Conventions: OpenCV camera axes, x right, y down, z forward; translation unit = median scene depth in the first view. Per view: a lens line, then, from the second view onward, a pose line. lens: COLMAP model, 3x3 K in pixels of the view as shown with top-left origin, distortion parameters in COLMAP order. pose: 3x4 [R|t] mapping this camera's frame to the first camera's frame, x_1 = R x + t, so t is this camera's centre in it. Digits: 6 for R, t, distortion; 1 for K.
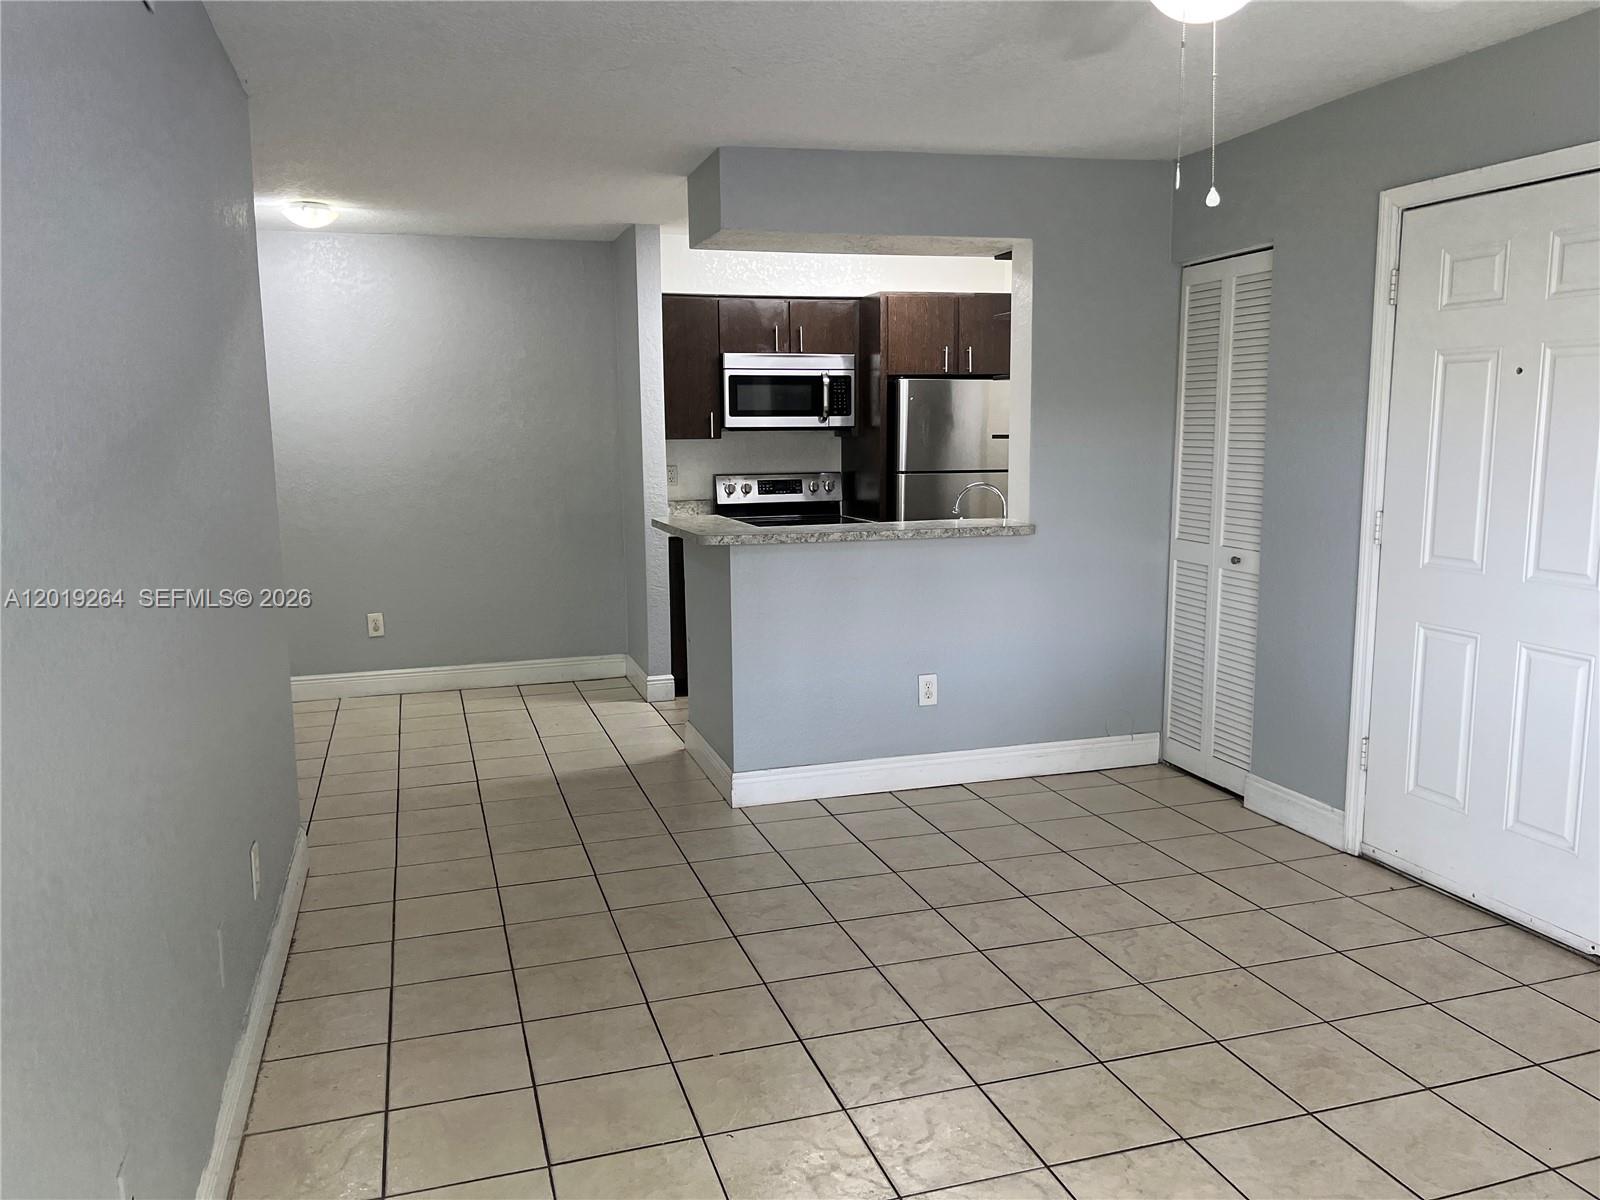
lens RADIAL K [[1203.5, 0, 801.6], [0, 1203.5, 593.6], [0, 0, 1]] dist [0.033367, -0.008648]
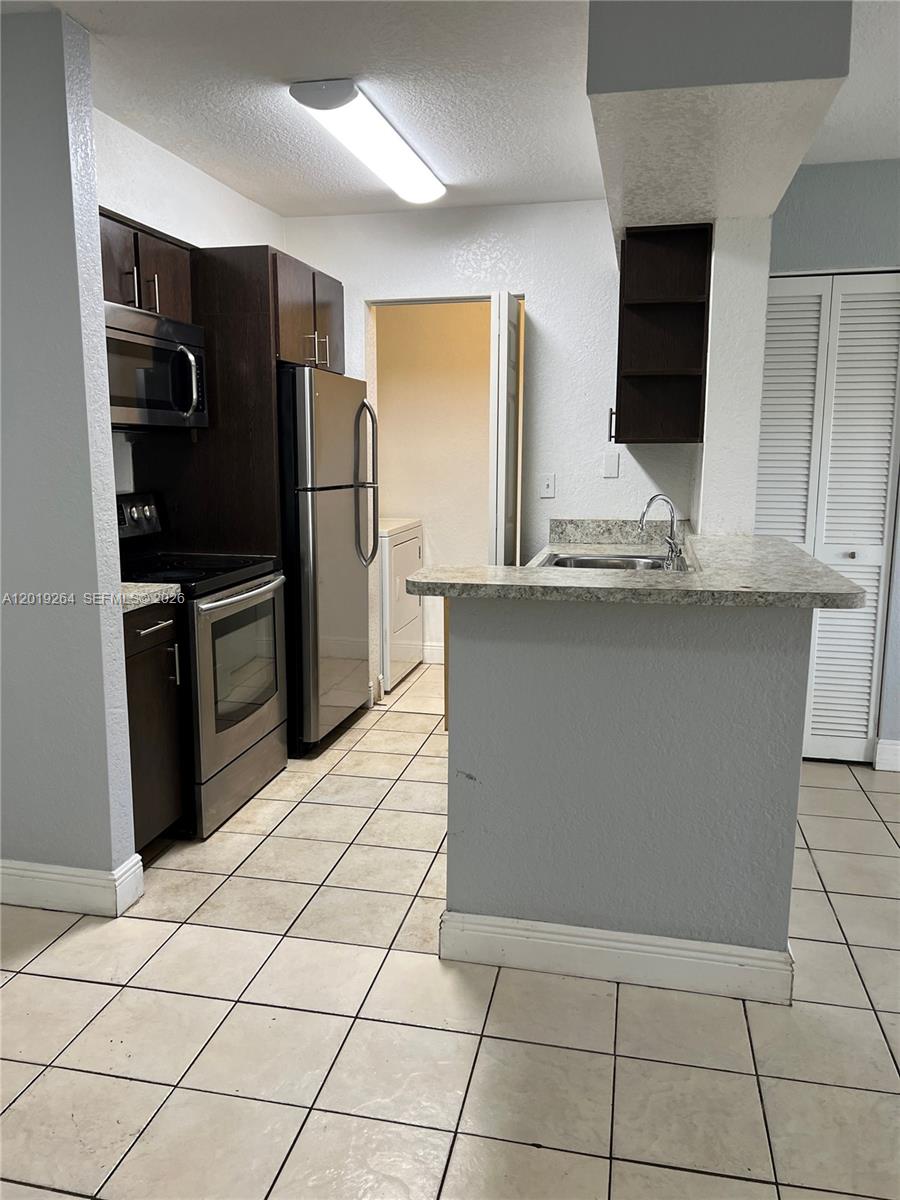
lens RADIAL K [[902.6, 0, 446.8], [0, 902.6, 598.7], [0, 0, 1]] dist [0.033367, -0.008648]
pose [[0.488990, -0.132289, 0.862200, -0.542872], [0.112088, 0.989768, 0.088292, -0.103142], [-0.865058, 0.053468, 0.498815, 0.905170]]
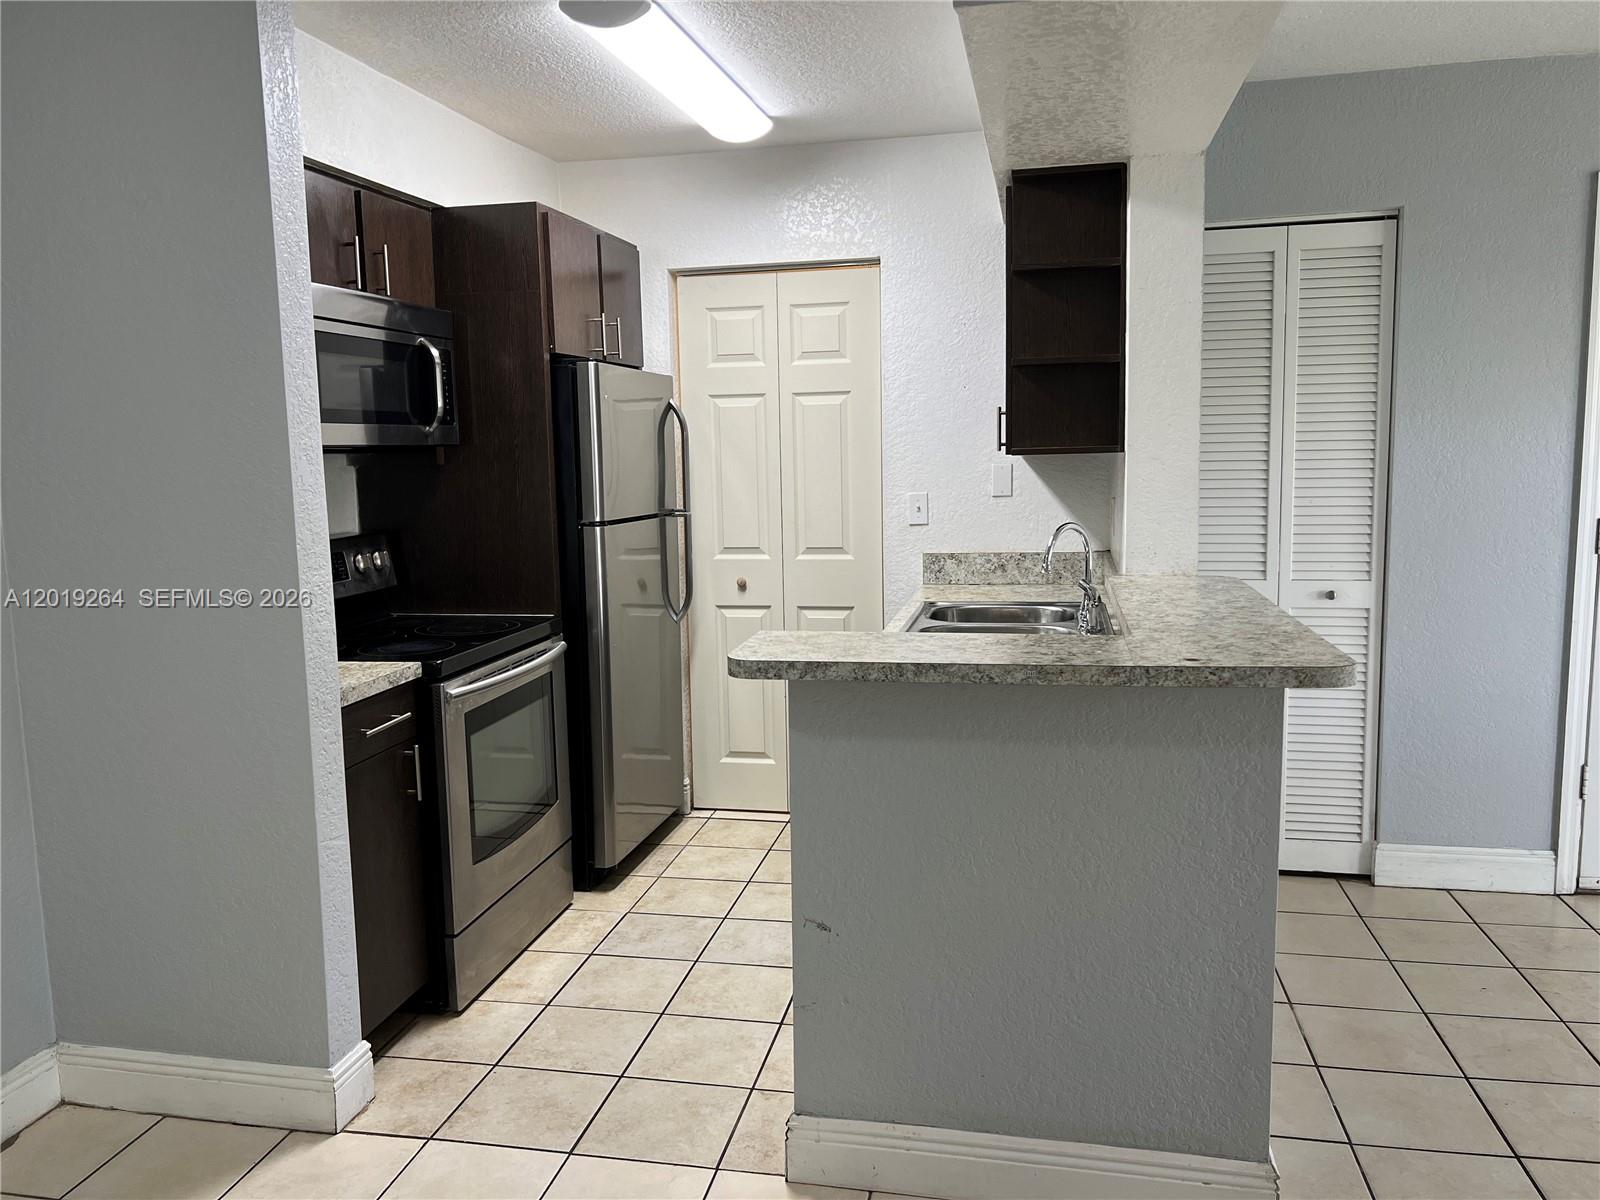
lens RADIAL K [[1203.5, 0, 801.6], [0, 1203.5, 593.6], [0, 0, 1]] dist [0.033367, -0.008648]
pose [[0.477002, -0.107821, 0.872264, -0.529589], [0.136187, 0.989527, 0.047841, -0.116533], [-0.868287, 0.095971, 0.486690, 0.907921]]
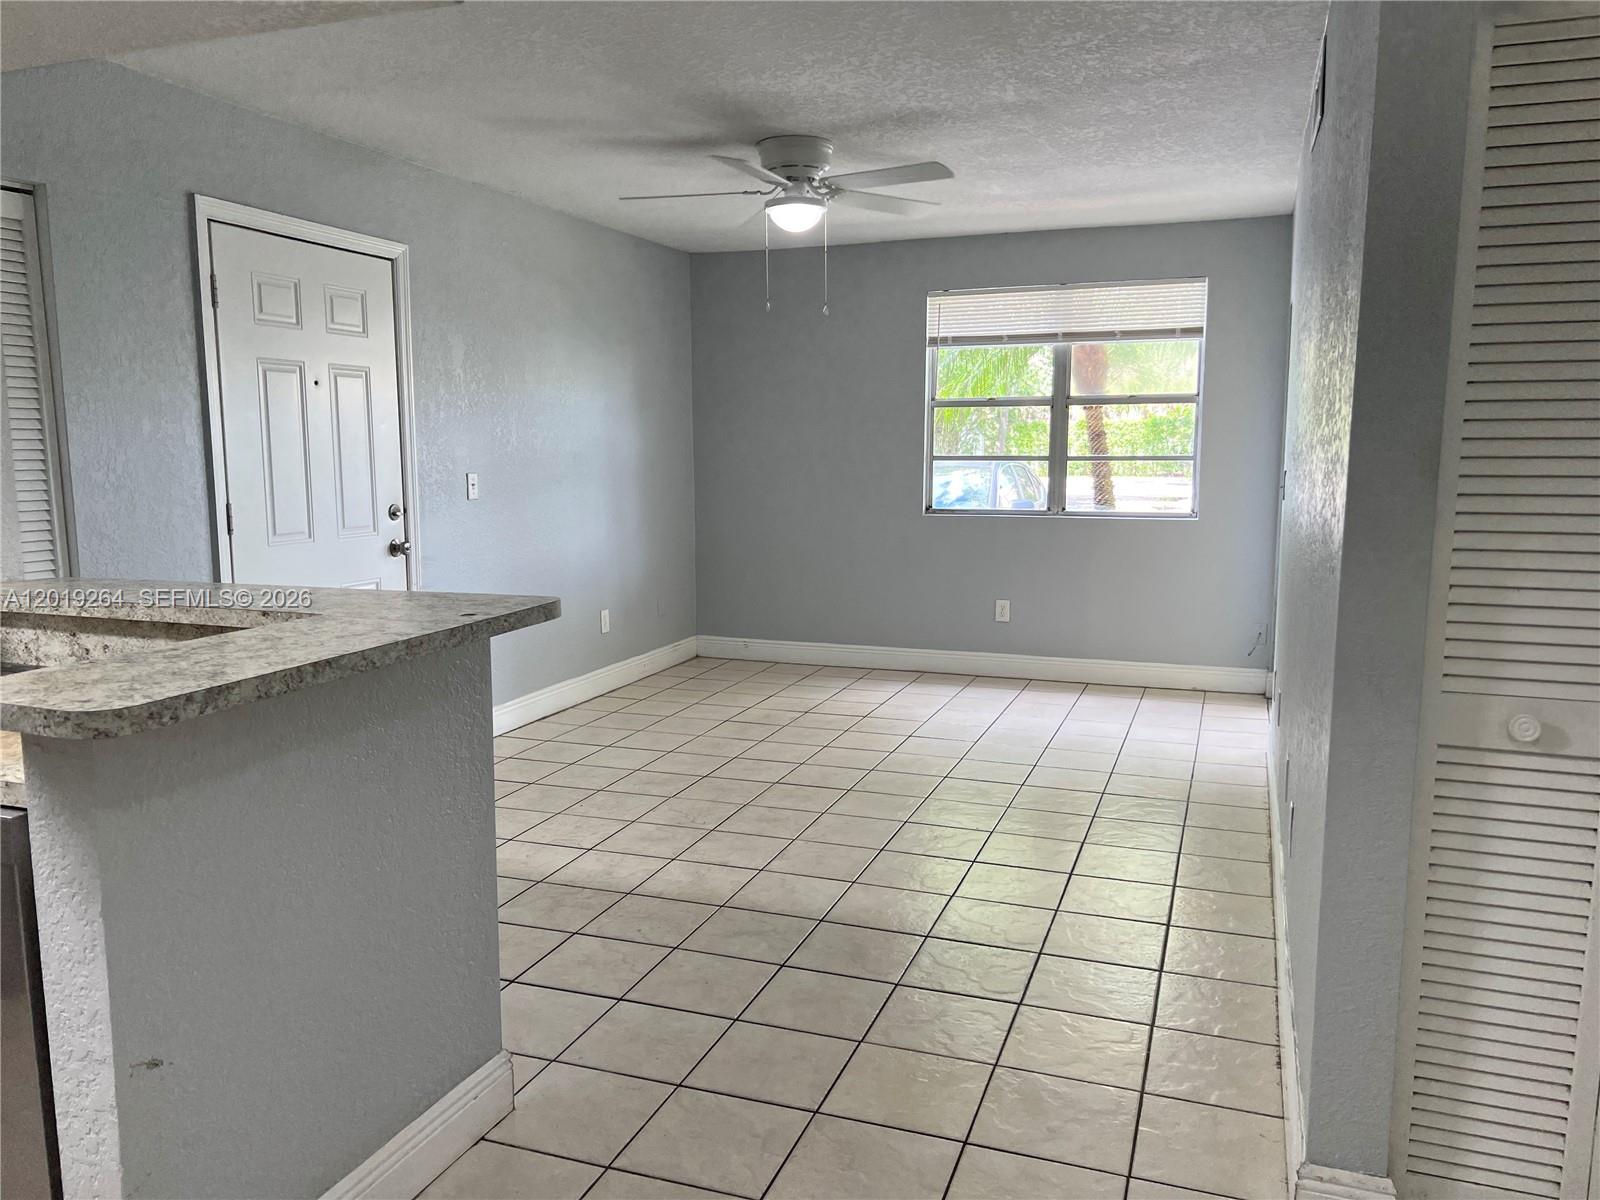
lens RADIAL K [[1207.6, 0, 777.5], [0, 1207.6, 623.7], [0, 0, 1]] dist [0.001404, -0.001329]
pose [[-0.790589, -0.077785, 0.607387, -0.459661], [0.098290, 0.962918, 0.251252, -0.155831], [-0.604407, 0.258338, -0.753627, 1.290720]]
